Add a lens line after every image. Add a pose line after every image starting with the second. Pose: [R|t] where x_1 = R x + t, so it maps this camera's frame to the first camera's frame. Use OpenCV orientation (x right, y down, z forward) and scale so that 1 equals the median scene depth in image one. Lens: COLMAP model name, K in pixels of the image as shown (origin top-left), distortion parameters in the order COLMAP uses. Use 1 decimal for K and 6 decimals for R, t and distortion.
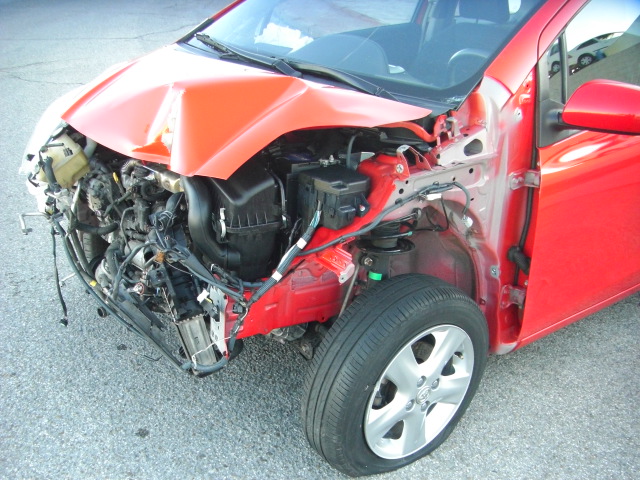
lens RADIAL K [[719.6, 0, 305.6], [0, 719.6, 310.8], [0, 0, 1]] dist [-0.135690, 0.010347]
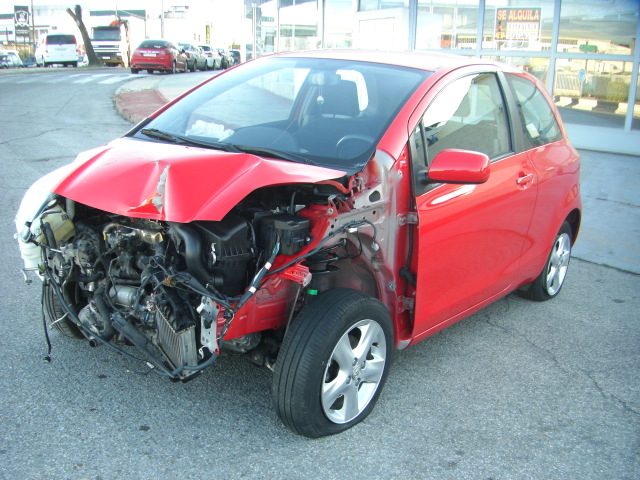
lens RADIAL K [[714.6, 0, 311.4], [0, 714.6, 300.0], [0, 0, 1]] dist [-0.186449, 0.206353]
pose [[0.970748, -0.068175, 0.230220, -0.232335], [0.101506, 0.985469, -0.136185, 0.160252], [-0.217591, 0.155570, 0.963562, -0.341105]]
